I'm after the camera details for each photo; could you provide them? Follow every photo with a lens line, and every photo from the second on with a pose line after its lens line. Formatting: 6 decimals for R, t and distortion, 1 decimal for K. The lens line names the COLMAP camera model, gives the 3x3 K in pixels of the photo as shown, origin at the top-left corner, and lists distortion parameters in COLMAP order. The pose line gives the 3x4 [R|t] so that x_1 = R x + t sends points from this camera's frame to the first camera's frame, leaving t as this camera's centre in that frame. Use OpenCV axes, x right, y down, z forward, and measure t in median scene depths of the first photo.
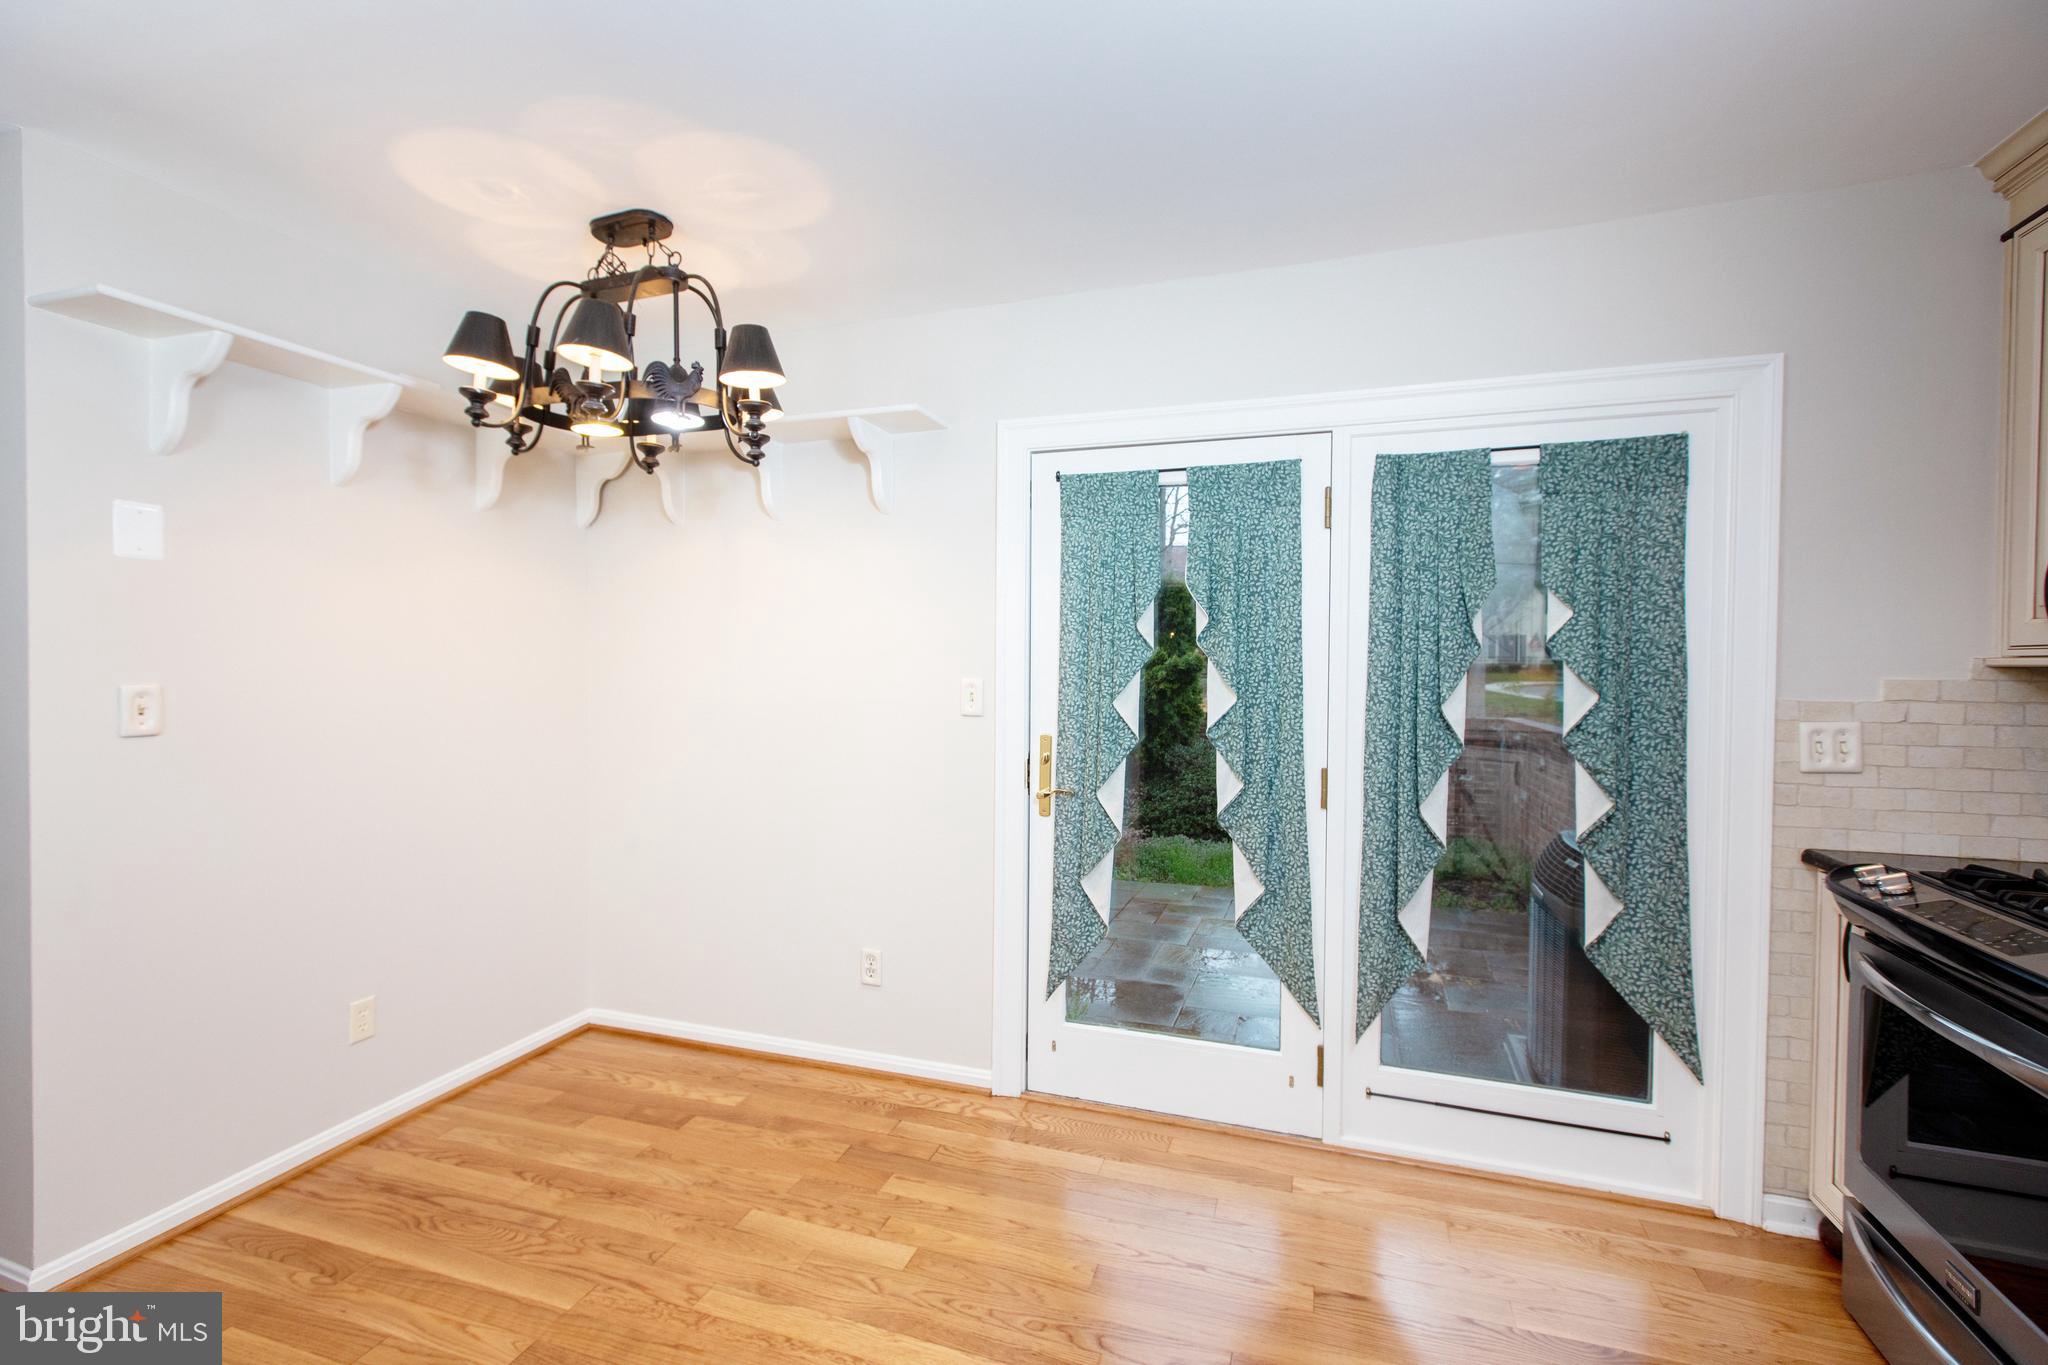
lens RADIAL K [[881.9, 0, 998.2], [0, 881.9, 688.0], [0, 0, 1]] dist [-0.000174, -0.001546]
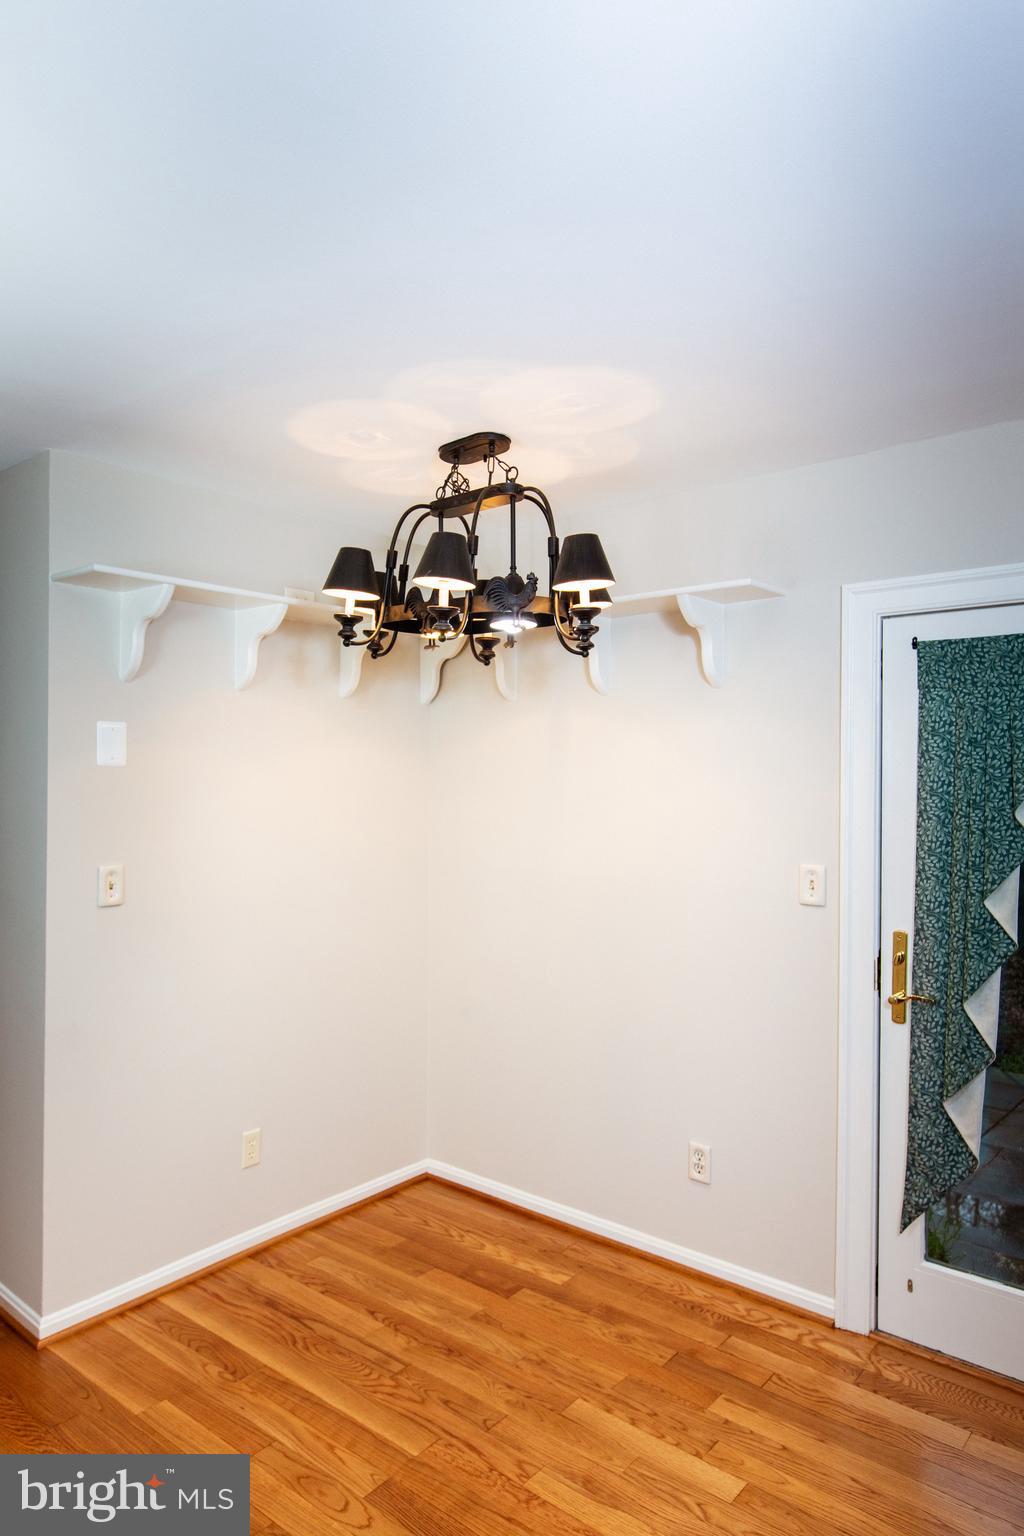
lens RADIAL K [[960.1, 0, 464.2], [0, 960.1, 792.7], [0, 0, 1]] dist [0.003330, -0.003759]
pose [[0.926156, 0.000680, -0.377139, 0.014020], [-0.007539, 0.999832, -0.016712, -0.077761], [0.377065, 0.018321, 0.926006, -0.076898]]
